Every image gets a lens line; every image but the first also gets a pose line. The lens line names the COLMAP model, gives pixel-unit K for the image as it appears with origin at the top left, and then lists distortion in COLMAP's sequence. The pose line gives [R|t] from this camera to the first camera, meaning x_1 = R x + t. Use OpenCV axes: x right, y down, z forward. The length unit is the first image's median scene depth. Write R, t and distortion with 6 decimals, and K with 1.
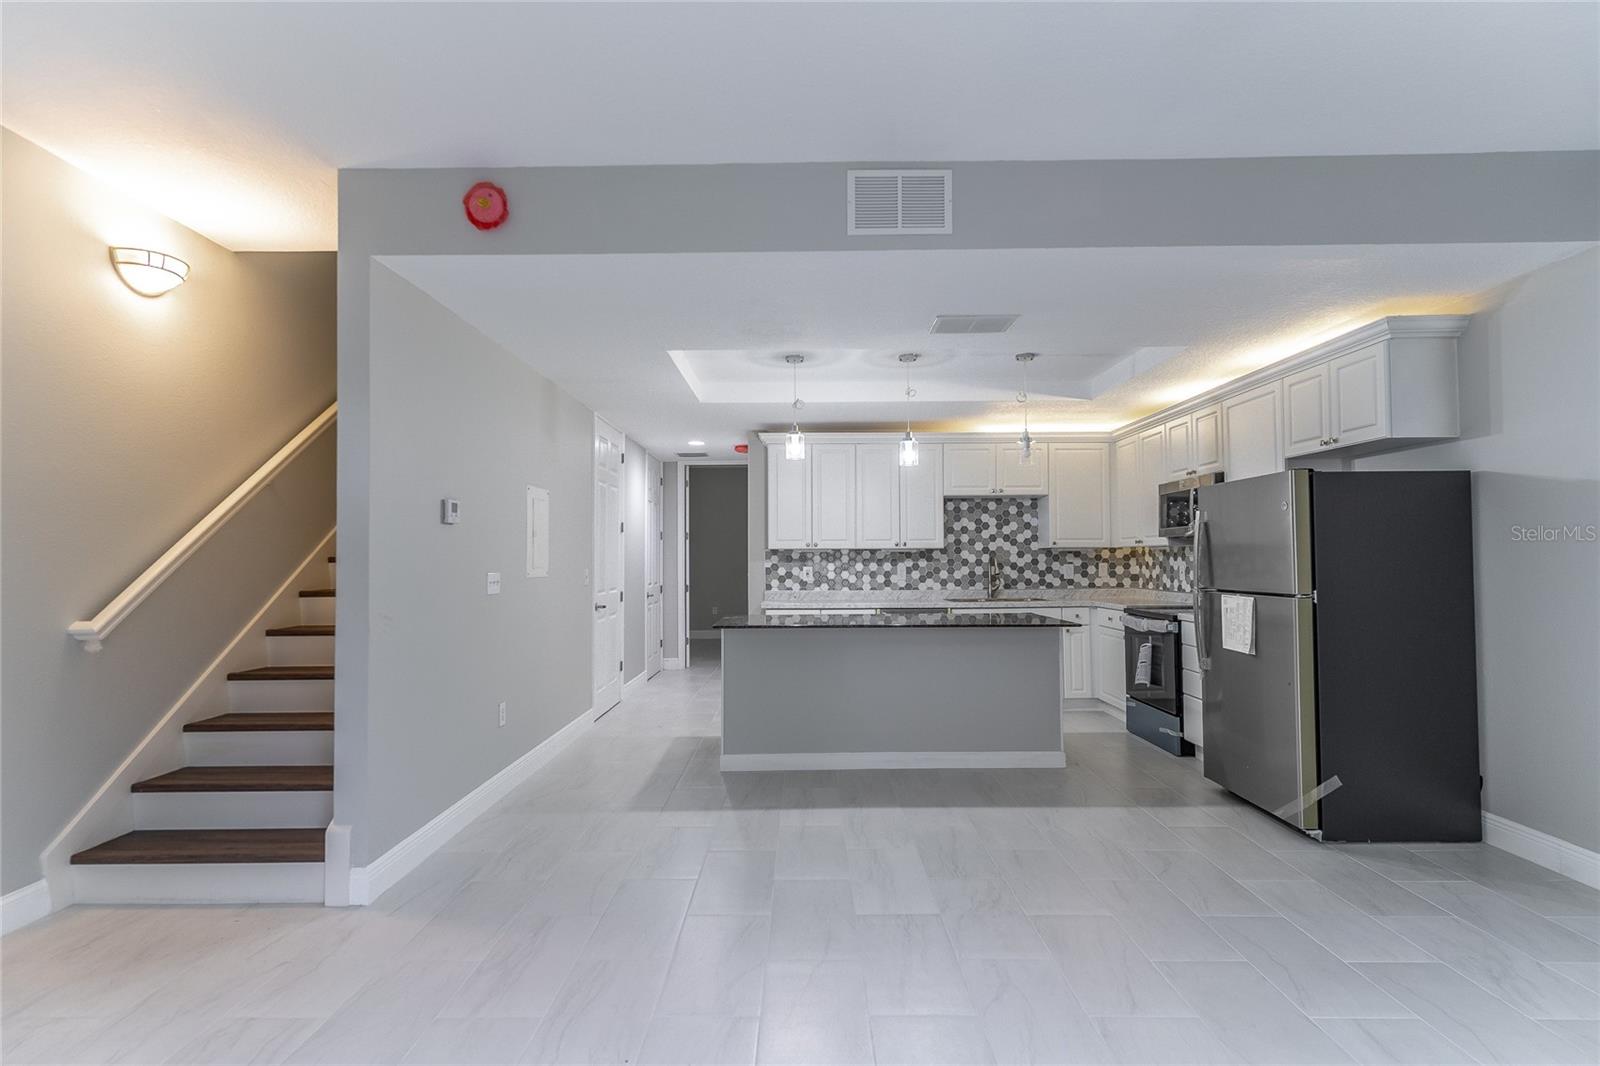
lens RADIAL K [[769.1, 0, 796.0], [0, 769.1, 536.2], [0, 0, 1]] dist [0.006269, -0.000958]
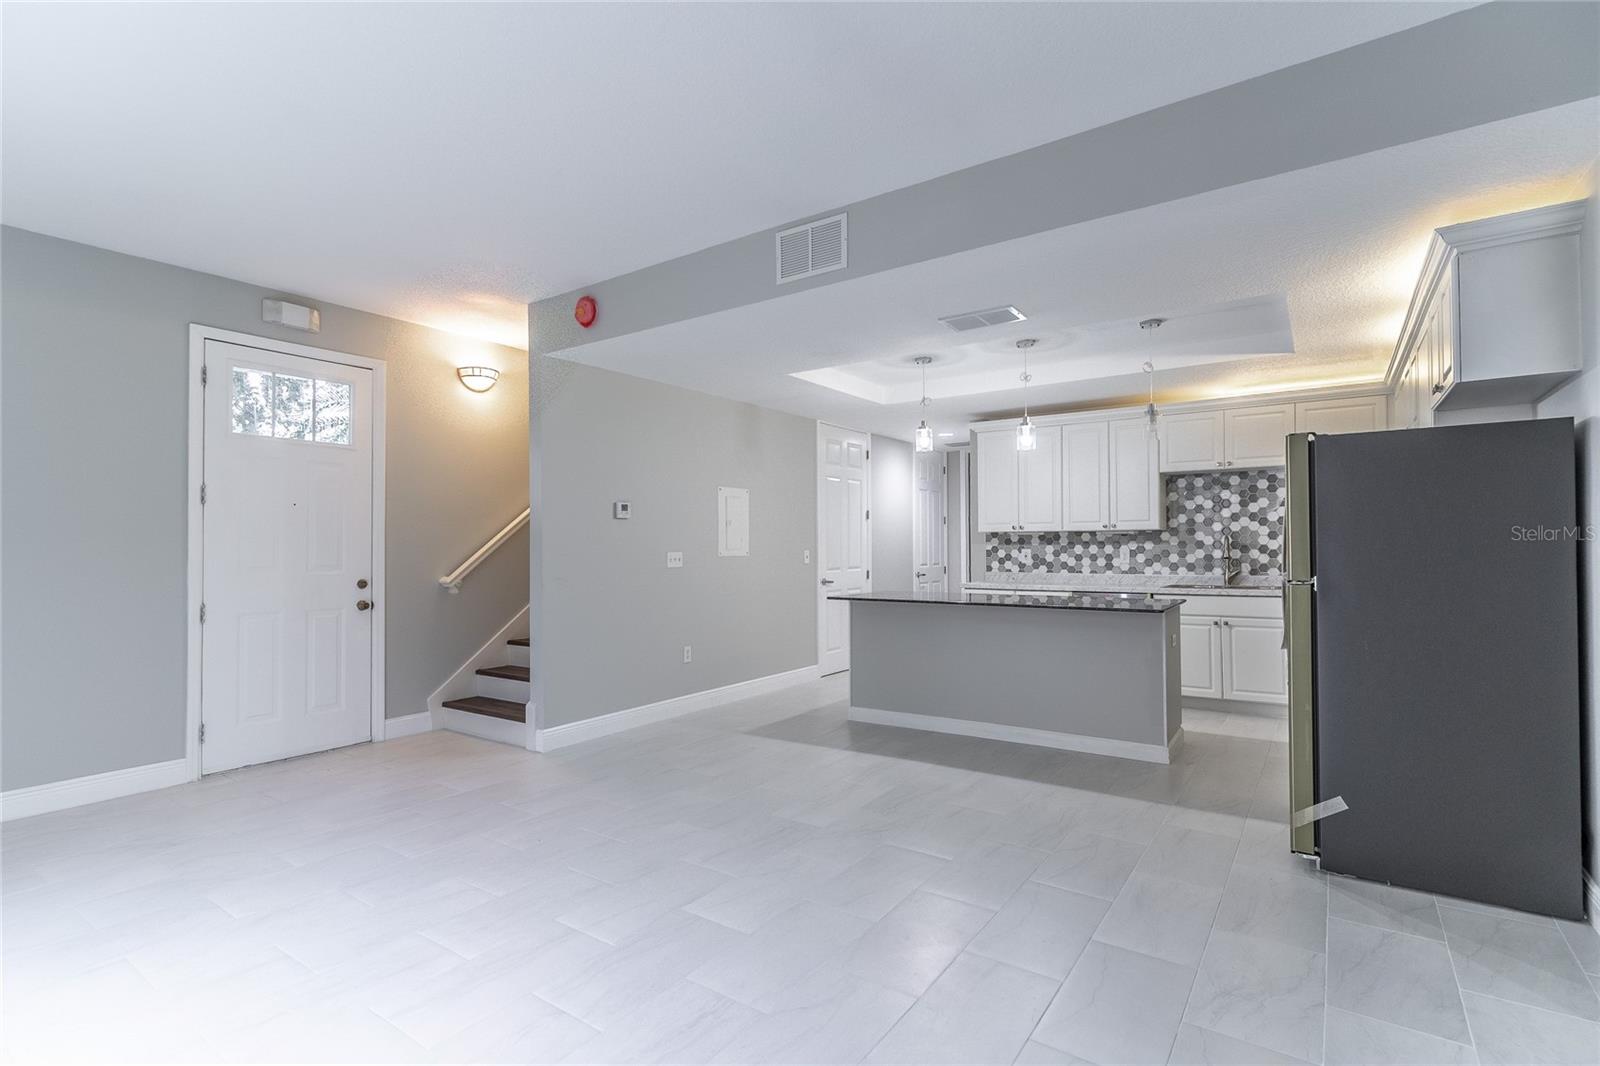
lens RADIAL K [[769.1, 0, 800.8], [0, 769.1, 534.8], [0, 0, 1]] dist [0.006269, -0.000958]
pose [[0.822321, -0.008627, -0.568959, 0.607180], [0.019742, 0.999716, 0.013375, 0.001788], [0.568682, -0.022231, 0.822257, -0.017789]]
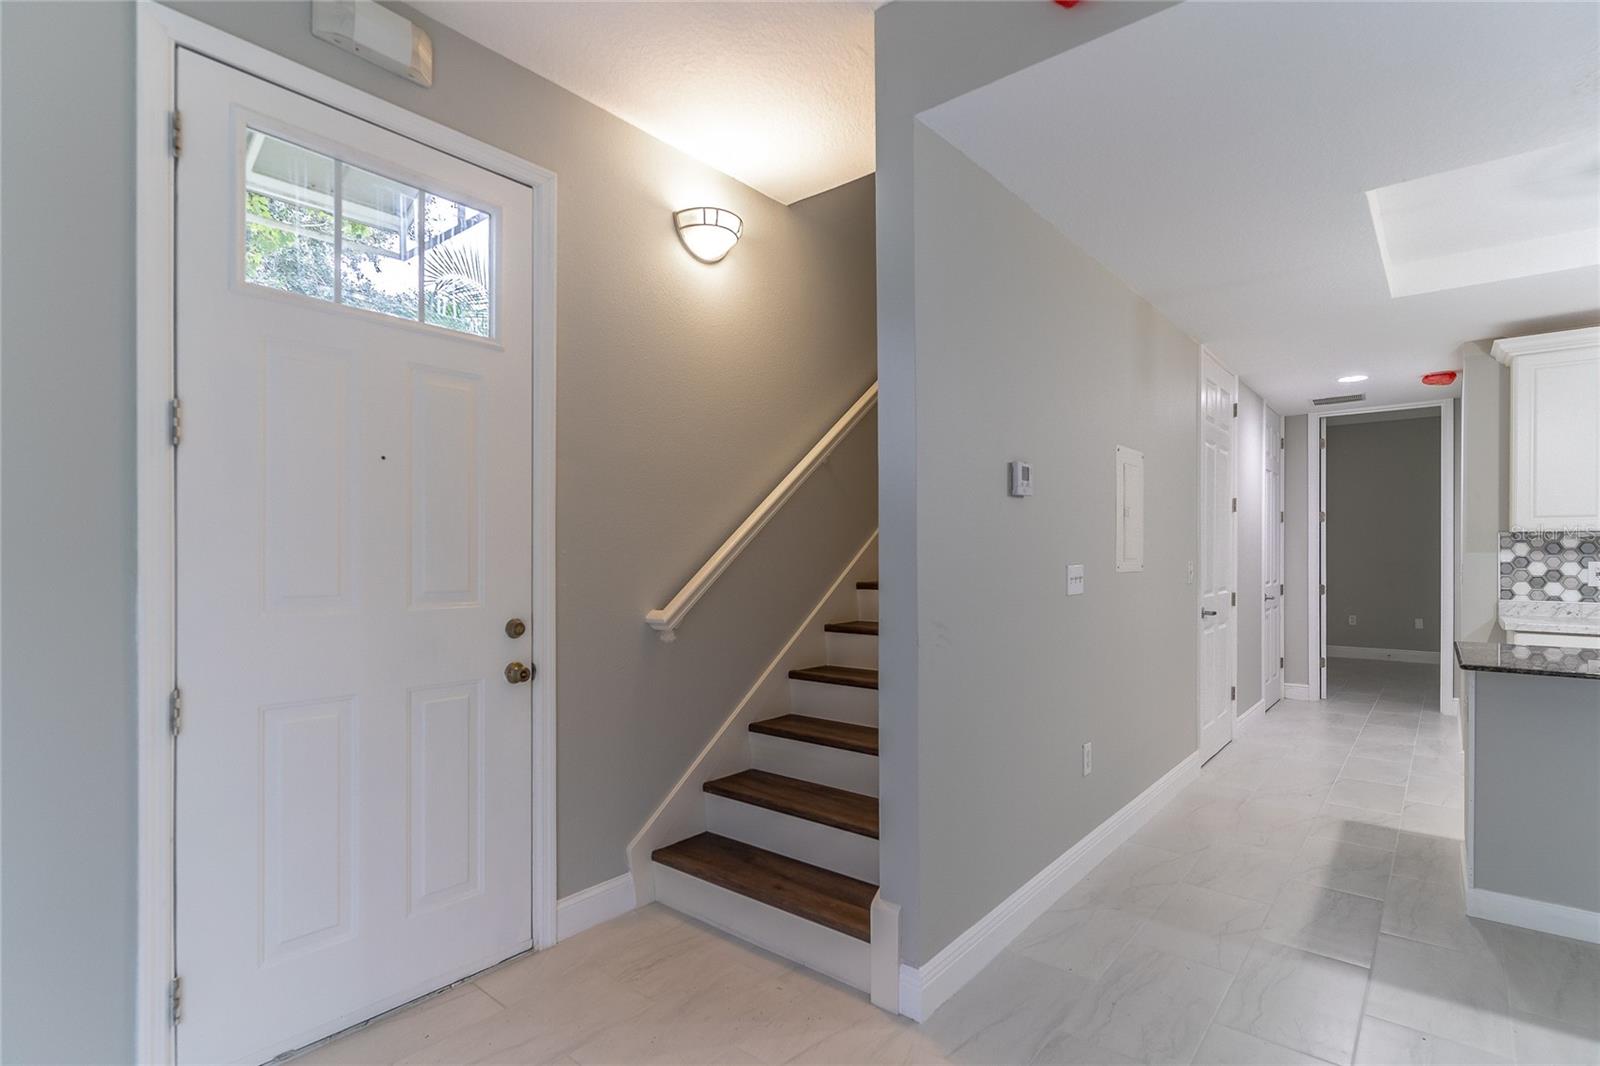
lens RADIAL K [[769.1, 0, 788.8], [0, 769.1, 553.6], [0, 0, 1]] dist [0.006269, -0.000958]
pose [[0.767485, 0.005617, -0.641042, -0.139276], [0.016538, 0.999455, 0.028557, 0.011681], [0.640853, -0.032519, 0.766975, 0.279835]]
